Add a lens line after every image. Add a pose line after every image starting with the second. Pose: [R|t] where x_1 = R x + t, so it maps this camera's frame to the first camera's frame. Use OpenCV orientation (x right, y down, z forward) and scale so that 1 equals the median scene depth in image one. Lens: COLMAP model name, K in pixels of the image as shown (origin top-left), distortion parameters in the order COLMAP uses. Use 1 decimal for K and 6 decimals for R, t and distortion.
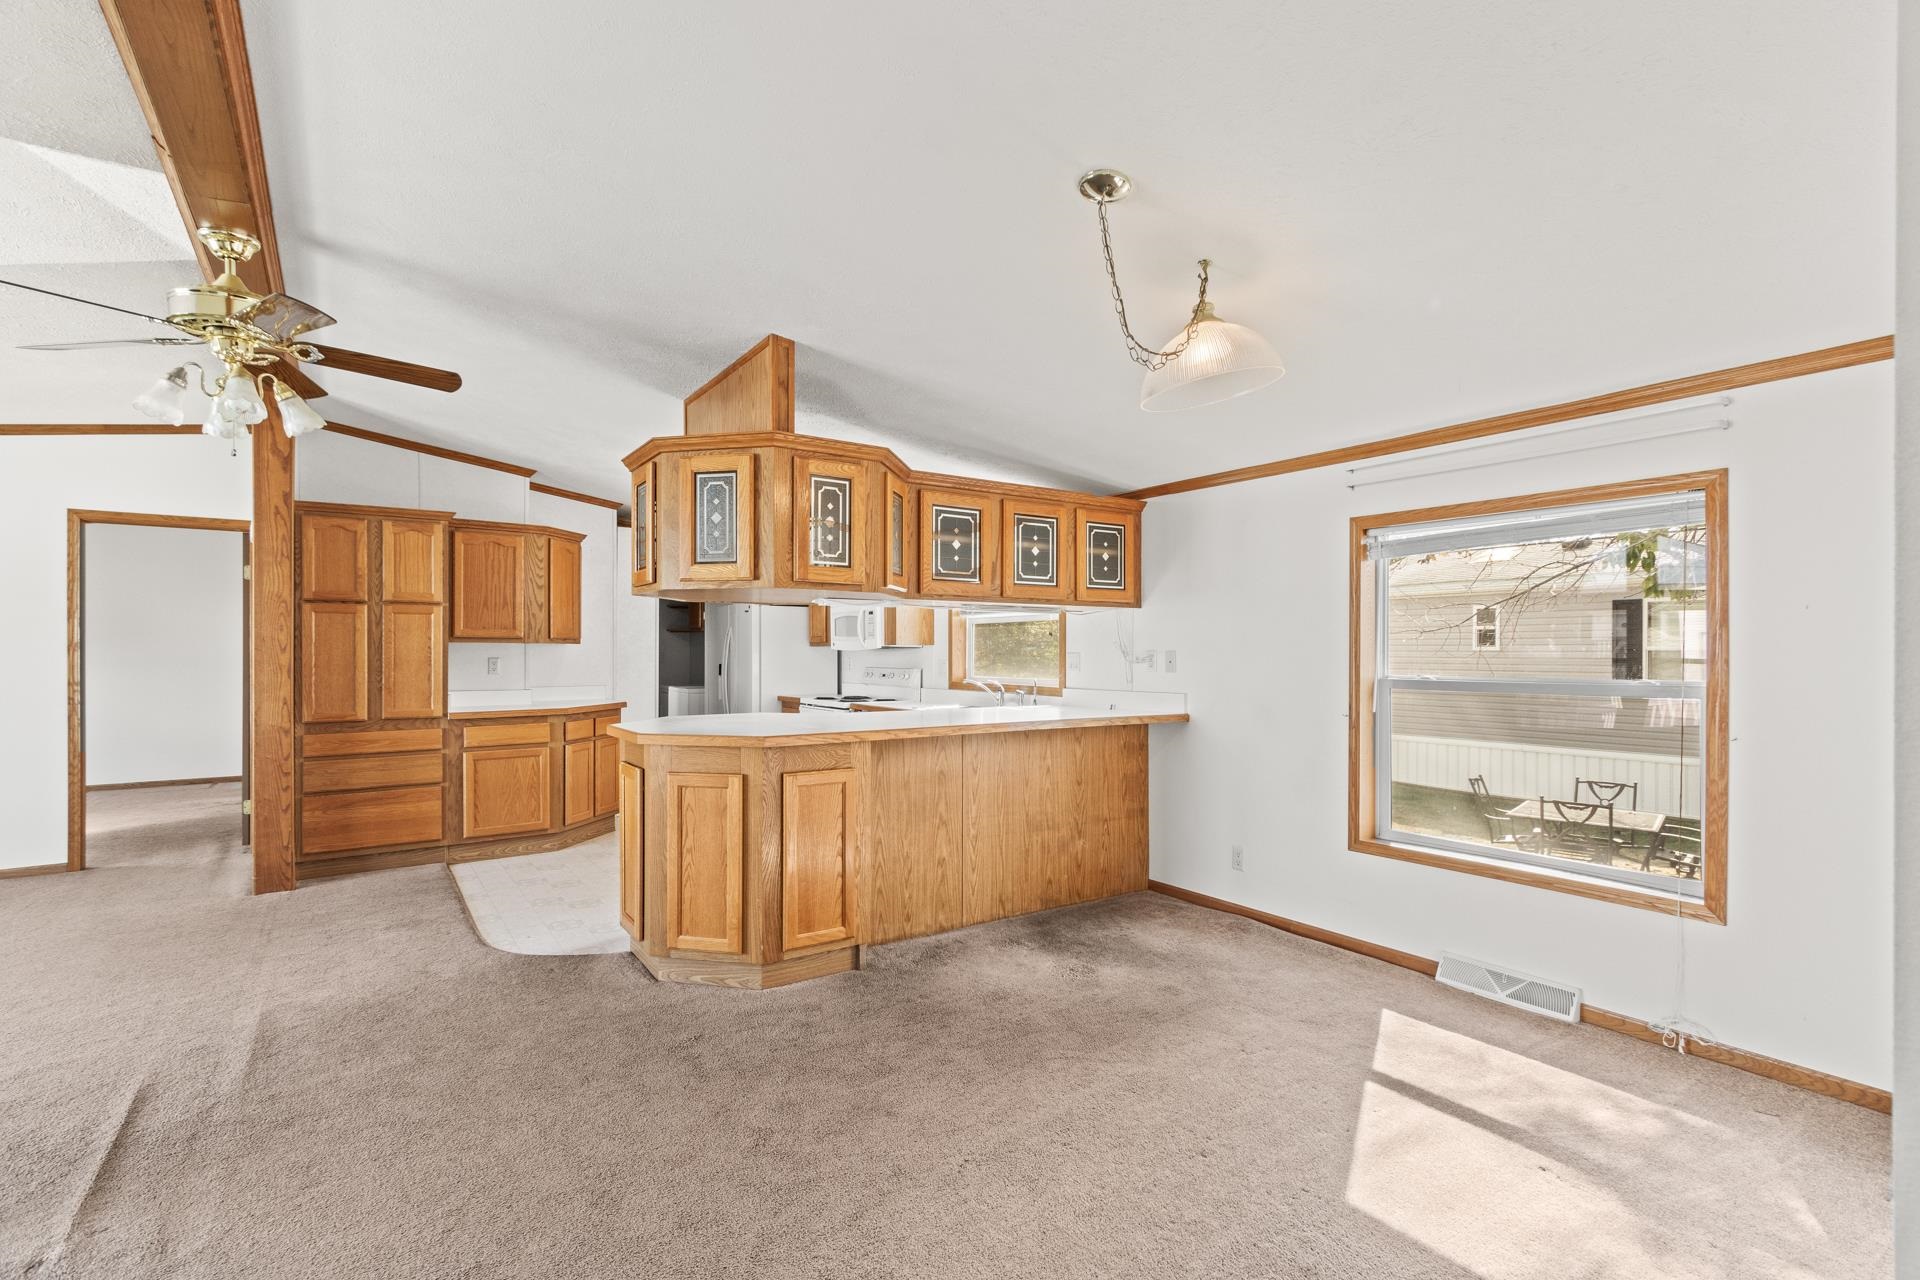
lens RADIAL K [[881.9, 0, 945.6], [0, 881.9, 653.4], [0, 0, 1]] dist [0.004773, -0.000485]
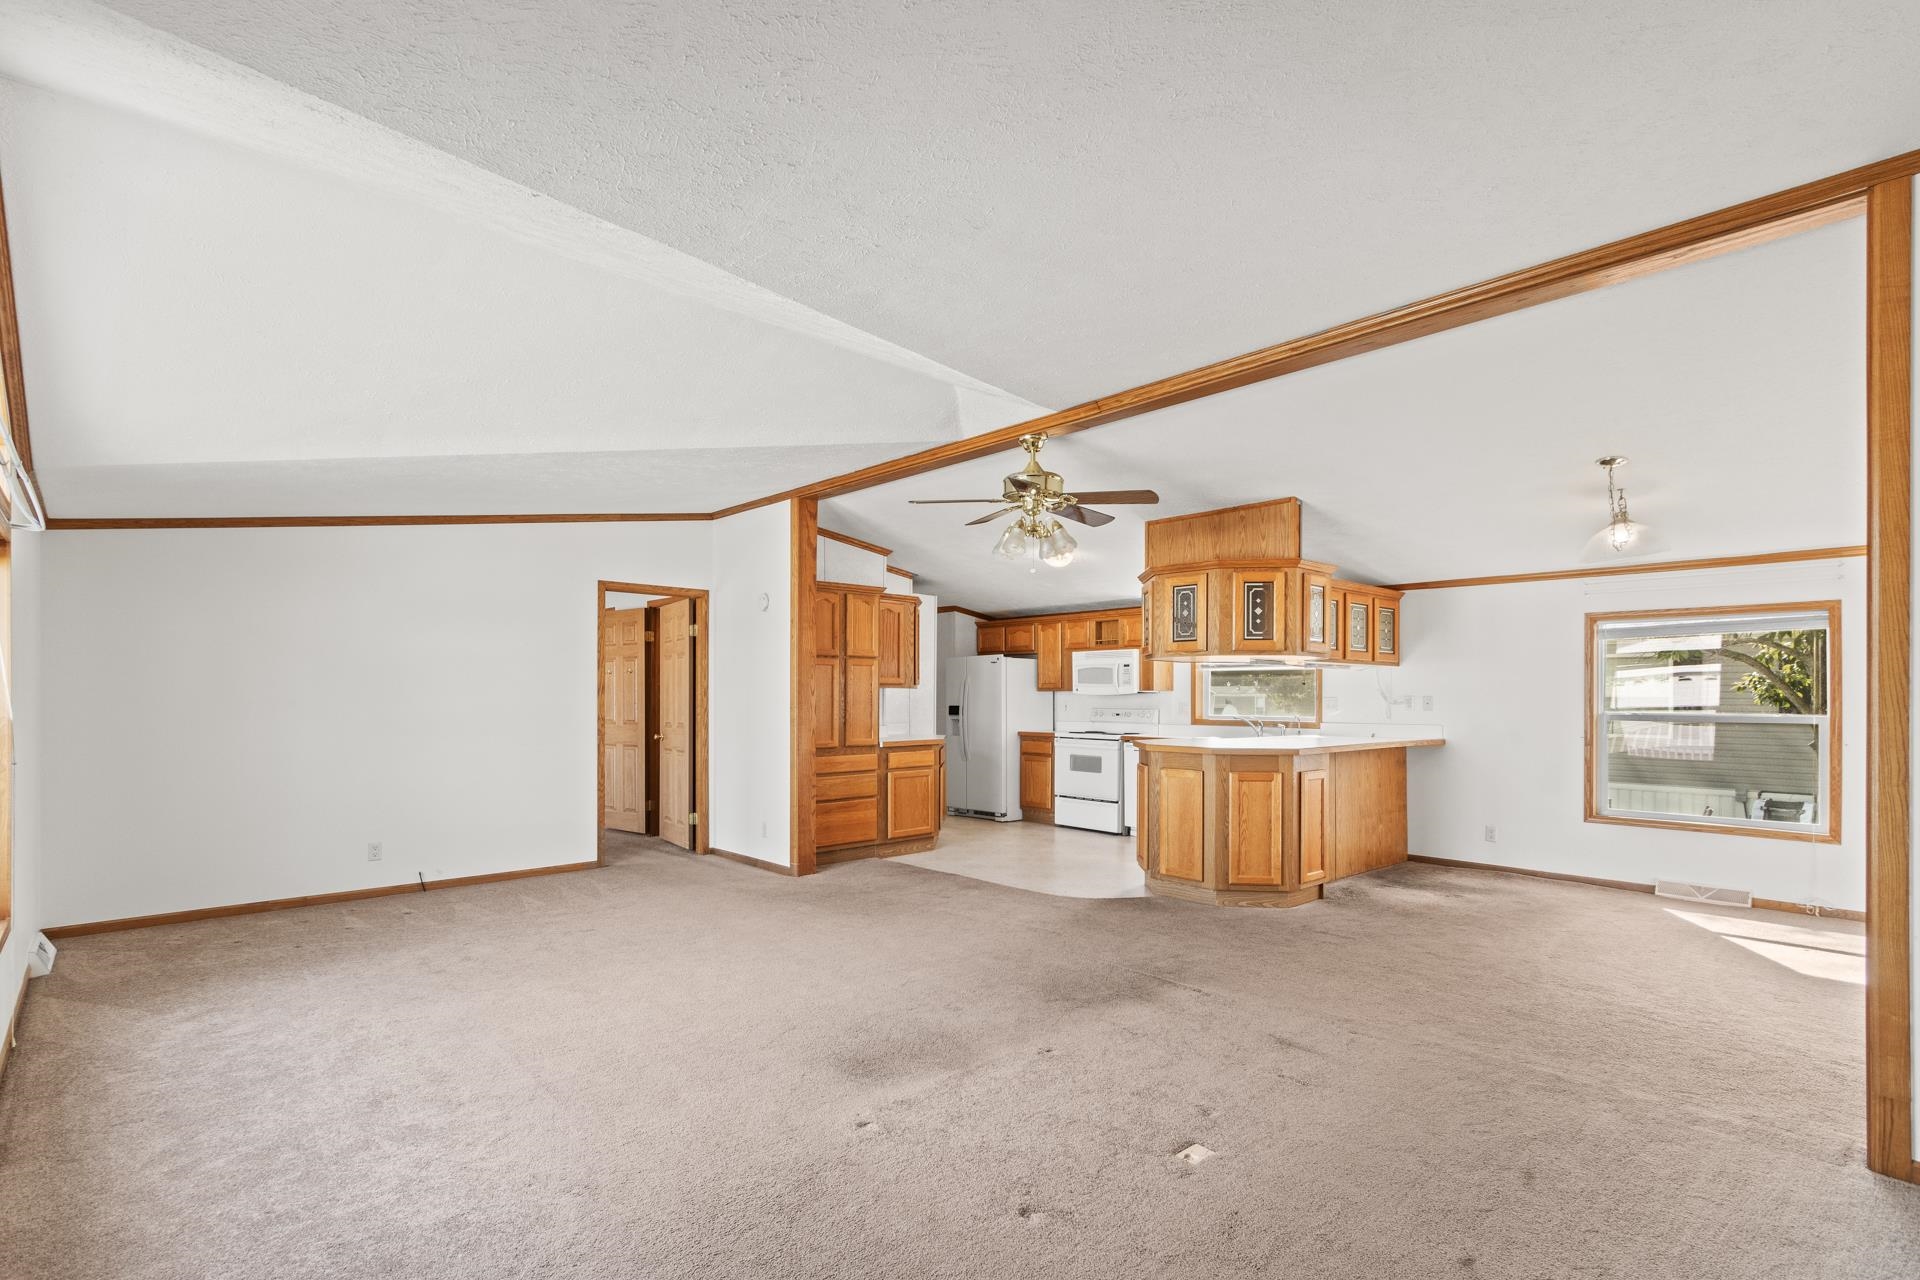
lens RADIAL K [[920.3, 0, 927.4], [0, 920.3, 689.1], [0, 0, 1]] dist [0.002380, 0.000225]
pose [[0.991034, 0.004799, 0.133526, -0.714717], [-0.003526, 0.999946, -0.009770, 0.003168], [-0.133565, 0.009212, 0.990997, -0.371989]]
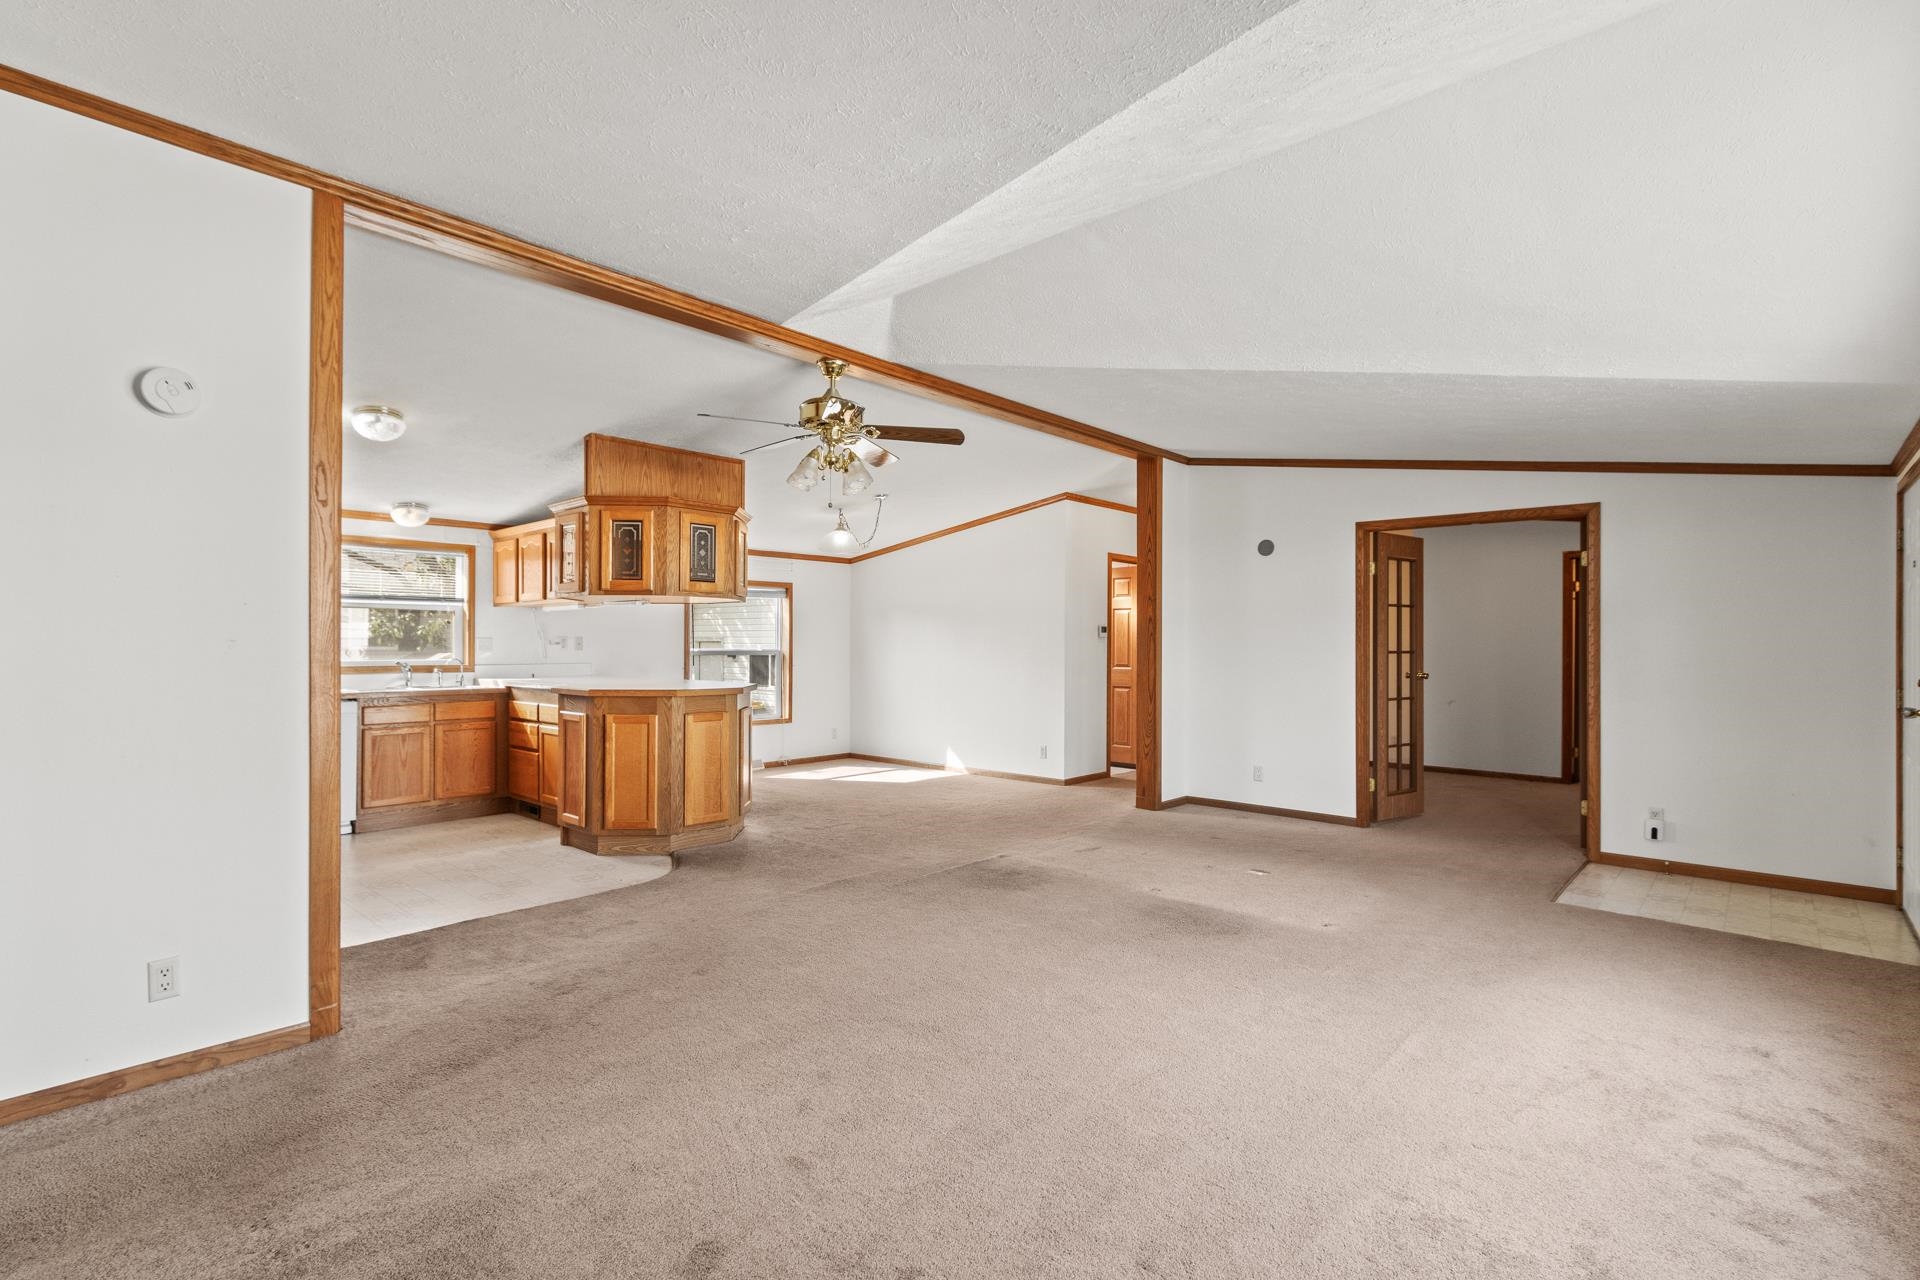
lens RADIAL K [[891.5, 0, 941.4], [0, 891.5, 630.9], [0, 0, 1]] dist [0.004639, 0.000871]
pose [[-0.233952, 0.011992, 0.972174, -1.367691], [-0.000916, 0.999921, -0.012555, 0.005152], [-0.972248, -0.003828, -0.233922, 0.687719]]
